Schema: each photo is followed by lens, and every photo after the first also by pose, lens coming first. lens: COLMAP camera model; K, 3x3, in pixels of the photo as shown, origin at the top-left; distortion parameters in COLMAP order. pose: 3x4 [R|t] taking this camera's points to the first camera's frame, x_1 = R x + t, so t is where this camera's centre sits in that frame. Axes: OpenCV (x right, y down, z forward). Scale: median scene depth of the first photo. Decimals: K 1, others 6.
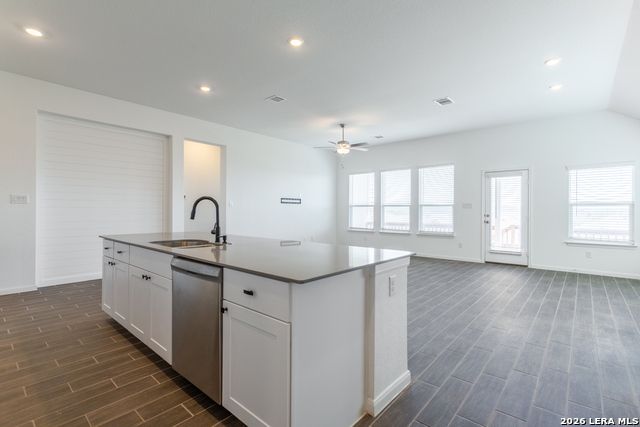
lens RADIAL K [[299.9, 0, 321.2], [0, 299.9, 212.1], [0, 0, 1]] dist [0.000186, 0.002927]
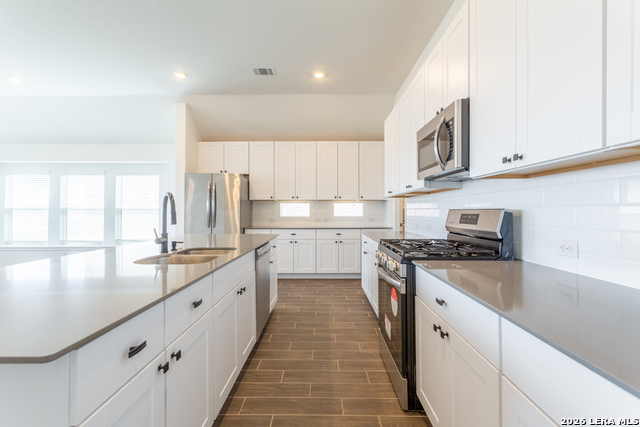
lens RADIAL K [[299.9, 0, 320.6], [0, 299.9, 209.2], [0, 0, 1]] dist [0.000186, 0.002927]
pose [[-0.651085, -0.002673, 0.759000, -0.494612], [0.000643, 0.999992, 0.004073, -0.006036], [-0.759004, 0.003139, -0.651078, 0.497824]]
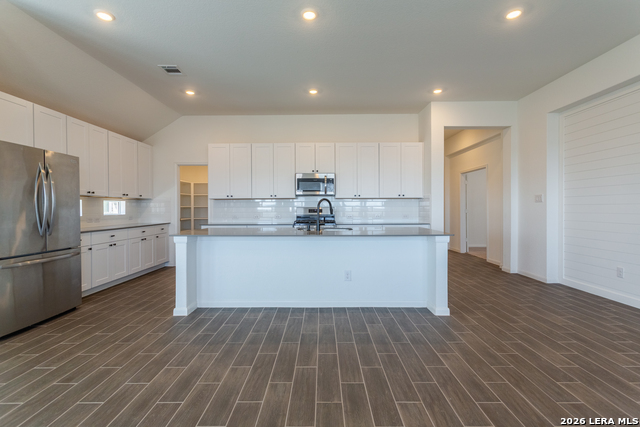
lens RADIAL K [[299.9, 0, 320.7], [0, 299.9, 211.9], [0, 0, 1]] dist [0.000186, 0.002927]
pose [[-0.756263, 0.006165, -0.654238, 0.236988], [-0.003809, 0.999897, 0.013825, -0.003427], [0.654256, 0.012948, -0.756162, 0.862830]]
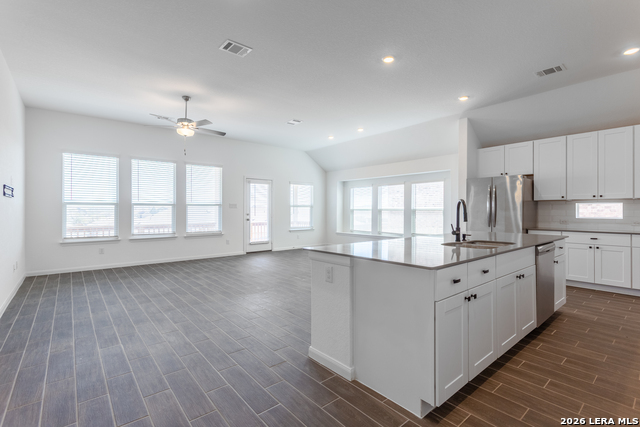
lens RADIAL K [[299.9, 0, 321.0], [0, 299.9, 209.8], [0, 0, 1]] dist [0.000186, 0.002927]
pose [[0.151790, -0.003434, 0.988407, -0.626284], [0.005072, 0.999984, 0.002695, -0.008573], [-0.988400, 0.004604, 0.151805, 0.552837]]
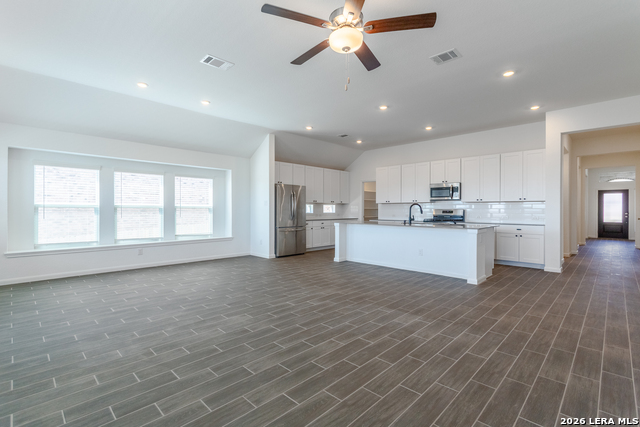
lens RADIAL K [[299.9, 0, 320.5], [0, 299.9, 210.5], [0, 0, 1]] dist [0.000186, 0.002927]
pose [[-0.998383, -0.009258, 0.056092, 0.083399], [-0.008757, 0.999920, 0.009181, -0.005878], [-0.056173, 0.008675, -0.998383, 1.369214]]
